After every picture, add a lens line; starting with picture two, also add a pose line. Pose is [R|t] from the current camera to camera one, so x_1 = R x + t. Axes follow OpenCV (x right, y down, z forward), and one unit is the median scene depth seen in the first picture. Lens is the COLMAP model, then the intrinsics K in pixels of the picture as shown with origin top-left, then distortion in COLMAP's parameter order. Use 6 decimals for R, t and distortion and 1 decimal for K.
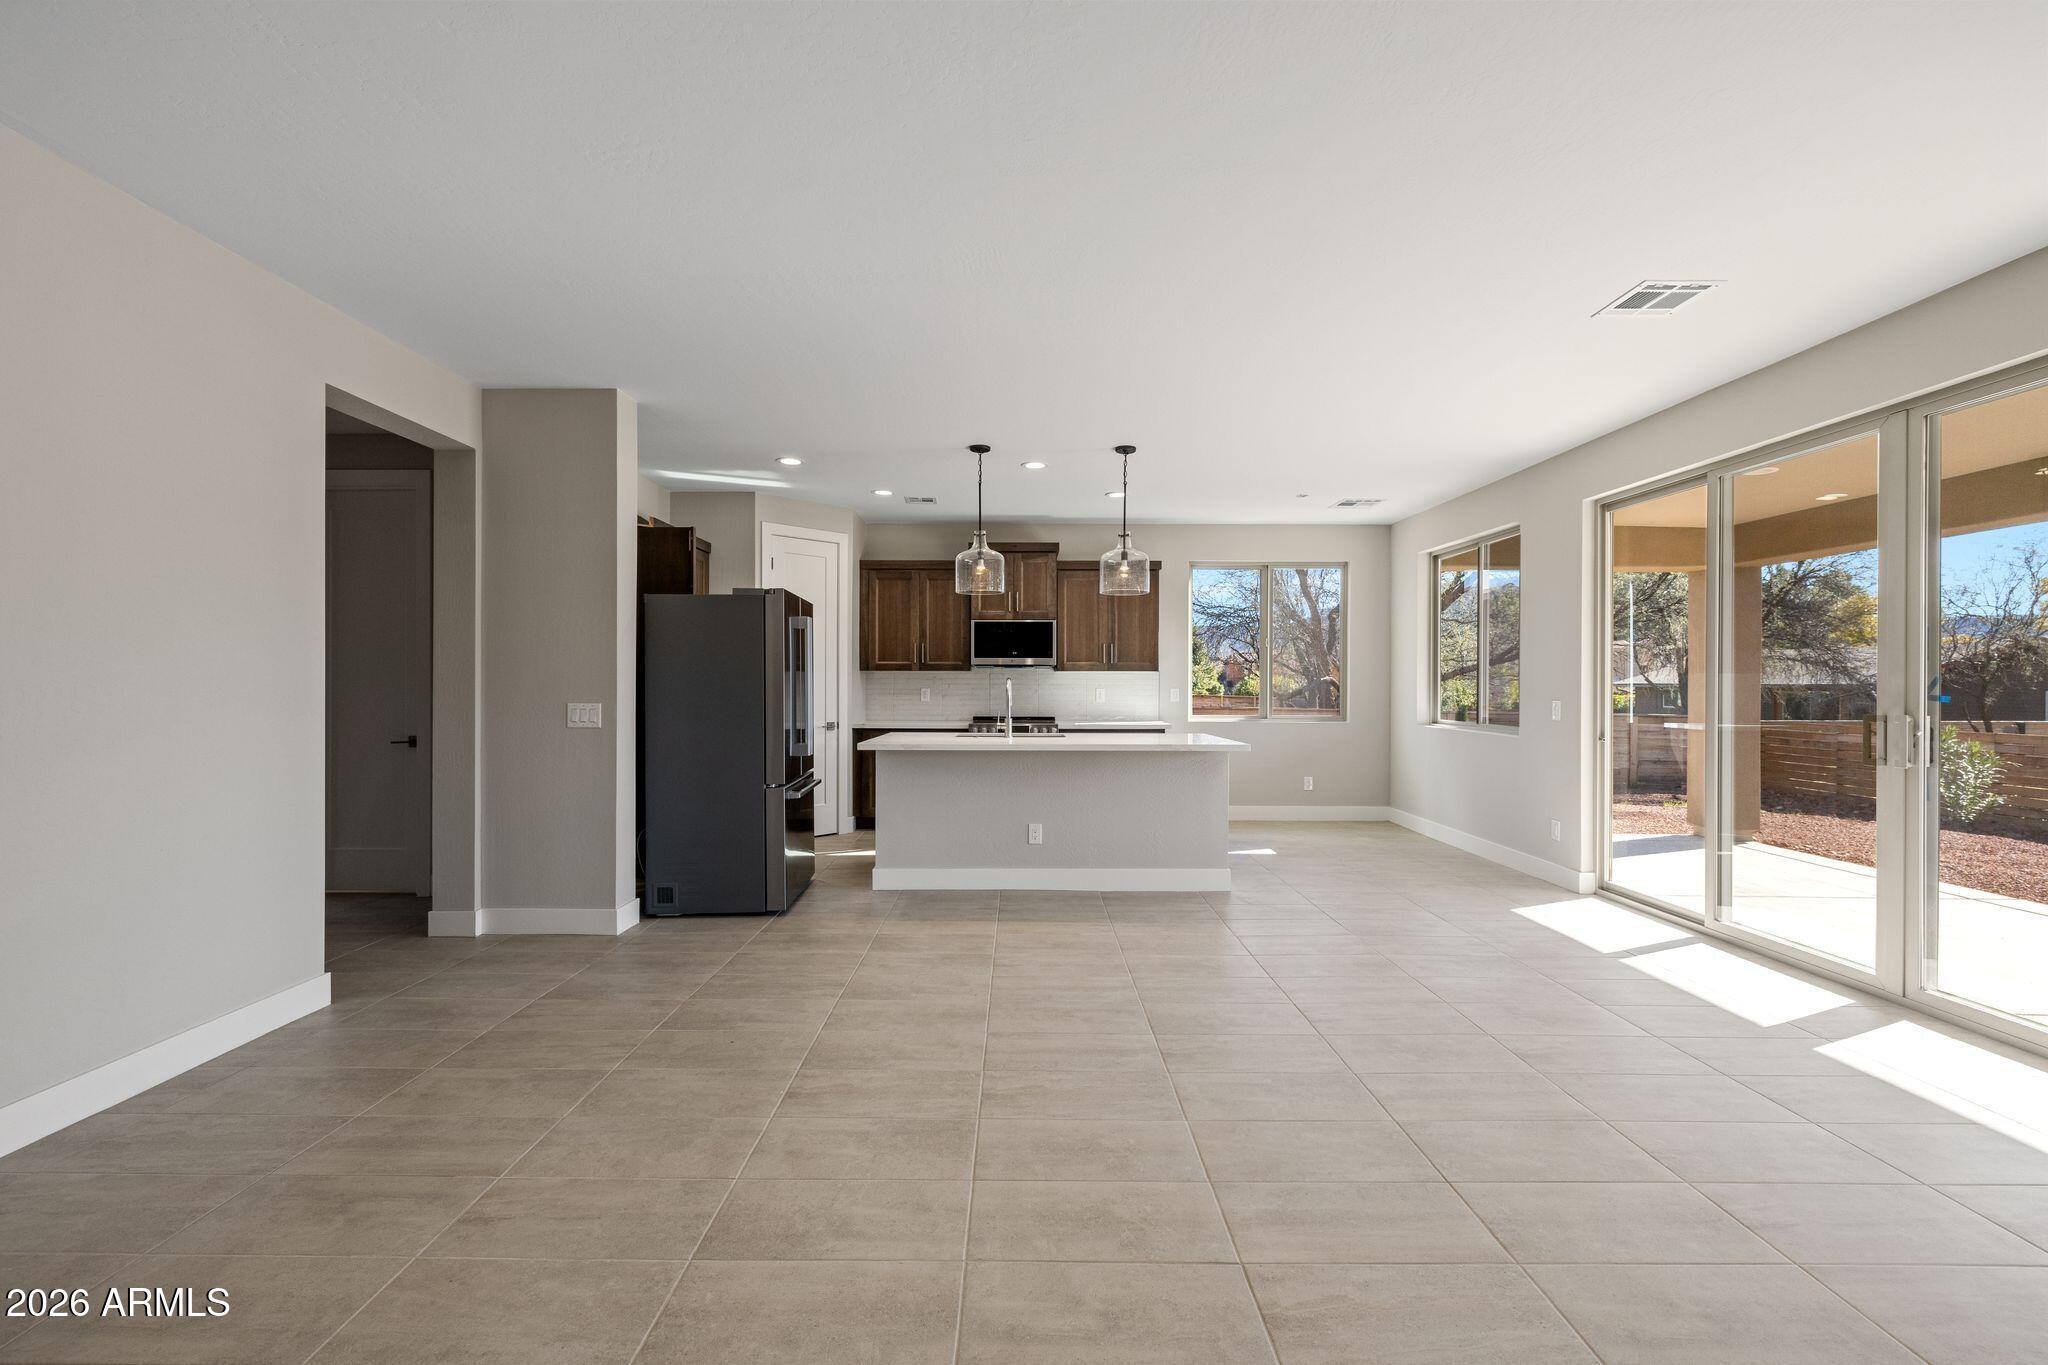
lens RADIAL K [[851.0, 0, 1016.0], [0, 851.0, 655.6], [0, 0, 1]] dist [0.000571, -0.000031]
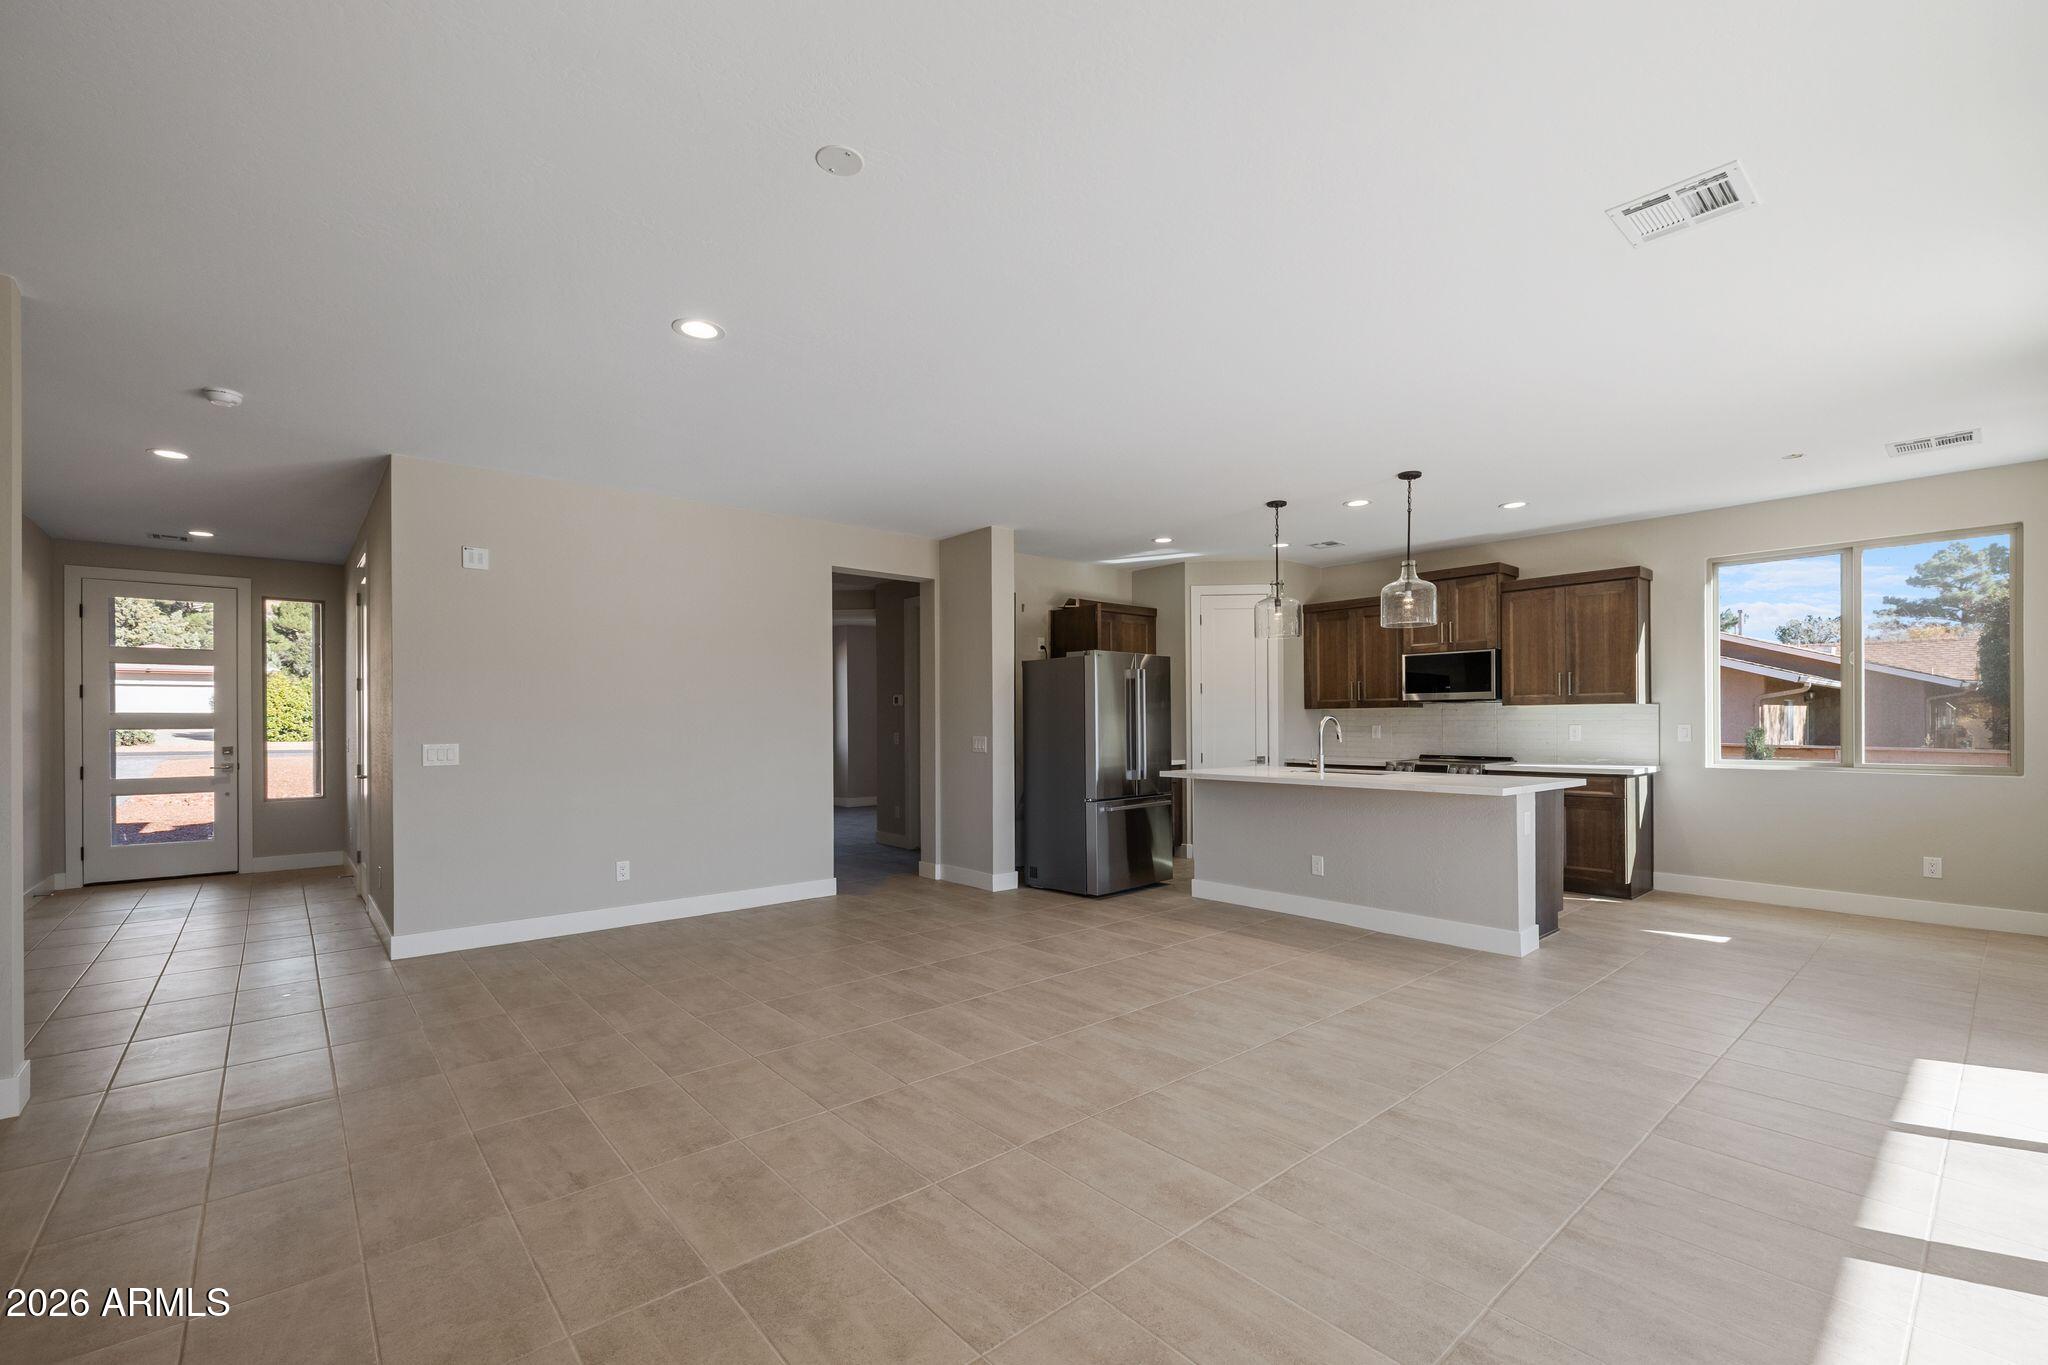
lens RADIAL K [[859.6, 0, 1015.5], [0, 859.6, 680.4], [0, 0, 1]] dist [0.000445, 0.000086]
pose [[0.656045, -0.043359, -0.753475, 0.499402], [0.032855, 0.999043, -0.028884, 0.001470], [0.754007, -0.005806, 0.656841, 0.028012]]
